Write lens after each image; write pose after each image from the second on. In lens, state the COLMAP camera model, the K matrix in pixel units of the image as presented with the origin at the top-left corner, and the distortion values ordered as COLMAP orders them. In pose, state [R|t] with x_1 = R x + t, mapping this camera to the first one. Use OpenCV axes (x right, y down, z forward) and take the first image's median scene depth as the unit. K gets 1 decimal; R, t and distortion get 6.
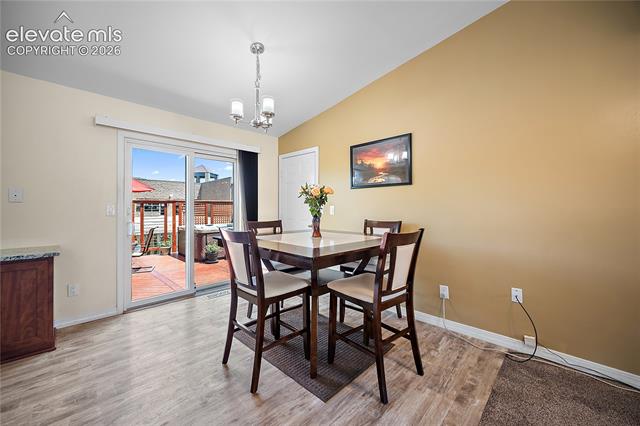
lens RADIAL K [[254.0, 0, 316.6], [0, 254.0, 210.9], [0, 0, 1]] dist [-0.000784, -0.000105]
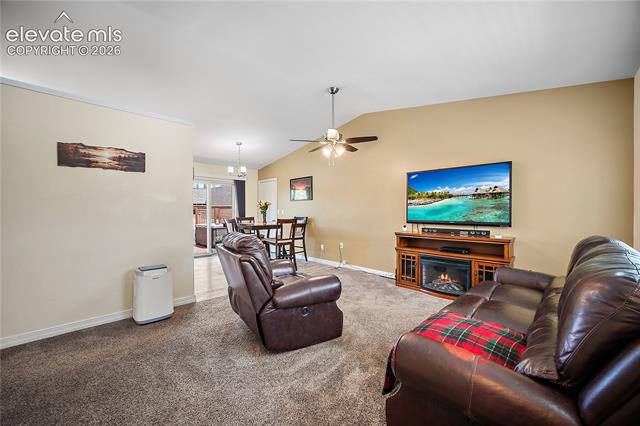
lens RADIAL K [[237.0, 0, 316.6], [0, 237.0, 210.7], [0, 0, 1]] dist [-0.000598, -0.000056]
pose [[0.999997, 0.001117, 0.002167, 0.372944], [-0.001097, 0.999956, -0.009310, 0.006106], [-0.002177, 0.009307, 0.999954, -0.941929]]
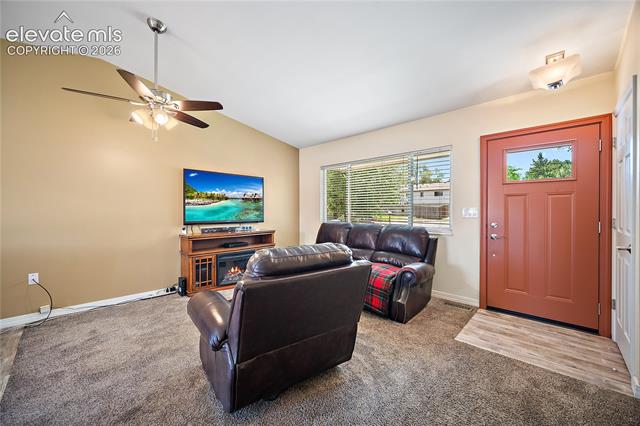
lens RADIAL K [[251.8, 0, 317.5], [0, 251.8, 212.8], [0, 0, 1]] dist [-0.000014, -0.000117]
pose [[0.010646, -0.001762, 0.999942, -0.329693], [0.008093, 0.999966, 0.001676, 0.004888], [-0.999911, 0.008075, 0.010660, -0.319686]]
